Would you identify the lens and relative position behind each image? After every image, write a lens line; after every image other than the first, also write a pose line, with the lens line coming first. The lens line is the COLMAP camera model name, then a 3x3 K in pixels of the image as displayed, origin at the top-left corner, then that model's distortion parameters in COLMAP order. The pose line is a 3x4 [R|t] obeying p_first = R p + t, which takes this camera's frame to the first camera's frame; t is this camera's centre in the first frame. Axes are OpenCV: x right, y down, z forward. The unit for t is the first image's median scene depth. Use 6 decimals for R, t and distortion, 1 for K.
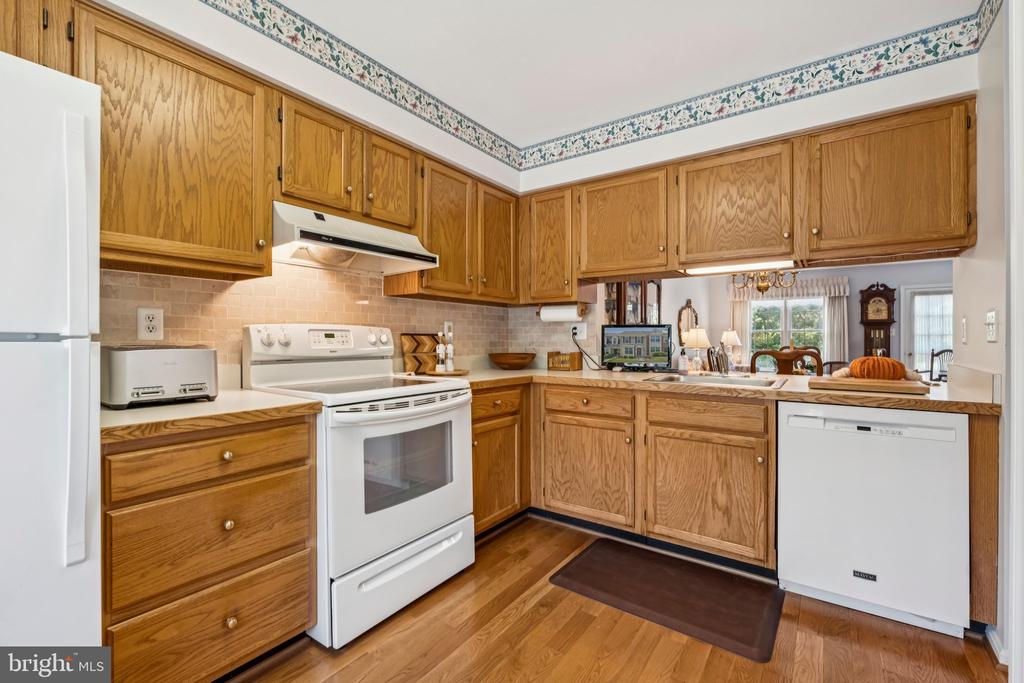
lens RADIAL K [[454.8, 0, 515.6], [0, 454.8, 342.4], [0, 0, 1]] dist [-0.004755, 0.001608]
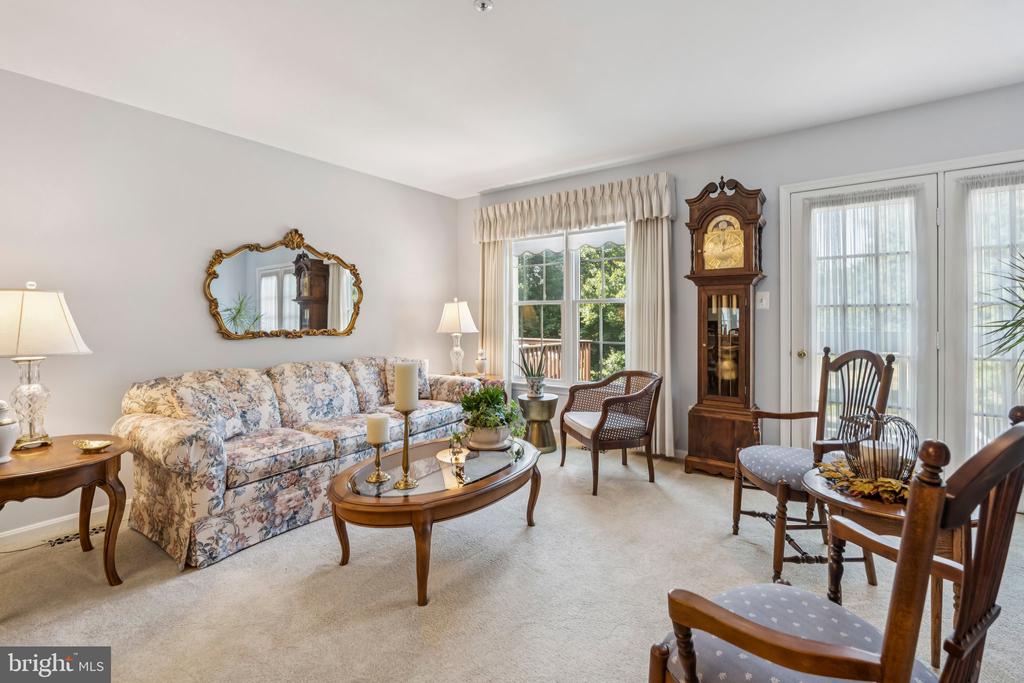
lens RADIAL K [[454.8, 0, 521.1], [0, 454.8, 321.1], [0, 0, 1]] dist [-0.004755, 0.001608]
pose [[0.999771, -0.010196, -0.018840, 0.614233], [0.010279, 0.999938, 0.004336, -0.007228], [0.018794, -0.004528, 0.999813, 0.579345]]
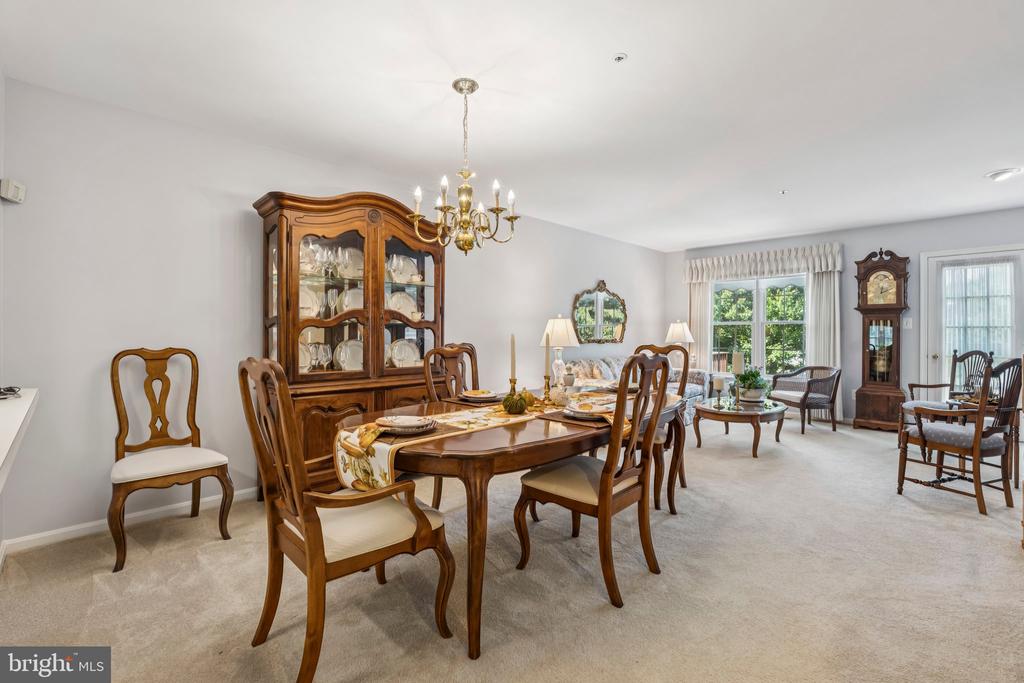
lens RADIAL K [[454.8, 0, 516.9], [0, 454.8, 334.7], [0, 0, 1]] dist [-0.004755, 0.001608]
pose [[0.984784, -0.000905, -0.173779, 0.378851], [0.000431, 0.999996, -0.002763, -0.003741], [0.173781, 0.002646, 0.984781, 0.243331]]
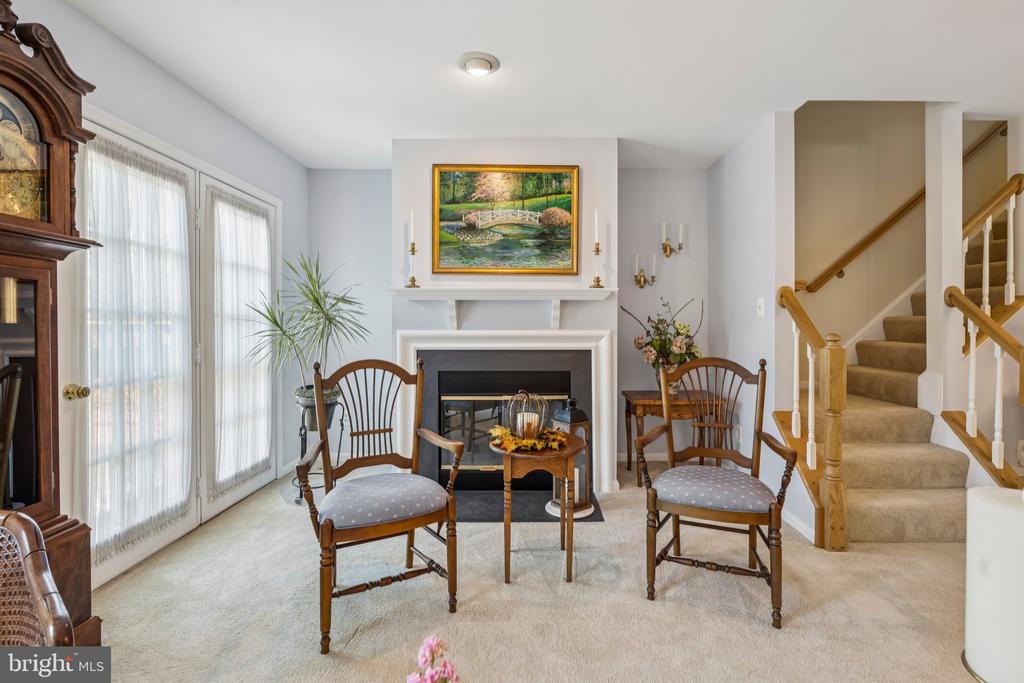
lens RADIAL K [[454.8, 0, 523.2], [0, 454.8, 326.8], [0, 0, 1]] dist [-0.004755, 0.001608]
pose [[-0.565528, -0.006024, 0.824707, 0.536847], [0.007581, 0.999893, 0.012502, -0.008712], [-0.824694, 0.013323, -0.565422, 0.922867]]
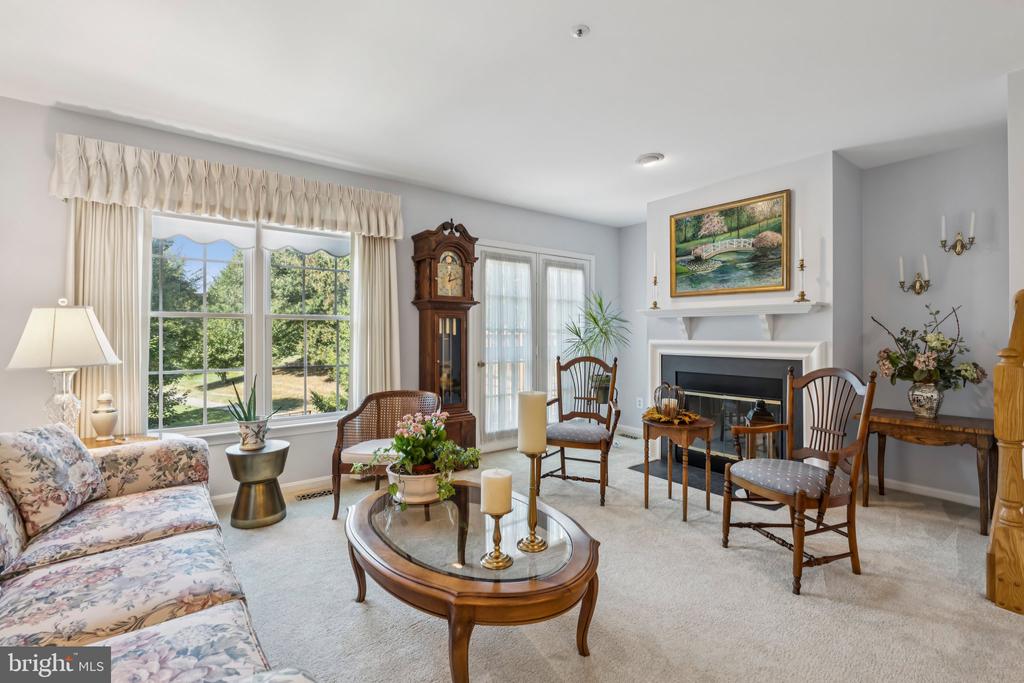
lens RADIAL K [[454.8, 0, 510.2], [0, 454.8, 334.7], [0, 0, 1]] dist [-0.004755, 0.001608]
pose [[0.324626, -0.001531, 0.945841, 0.353380], [0.007777, 0.999969, -0.001051, -0.008562], [-0.945811, 0.007697, 0.324628, 0.771781]]
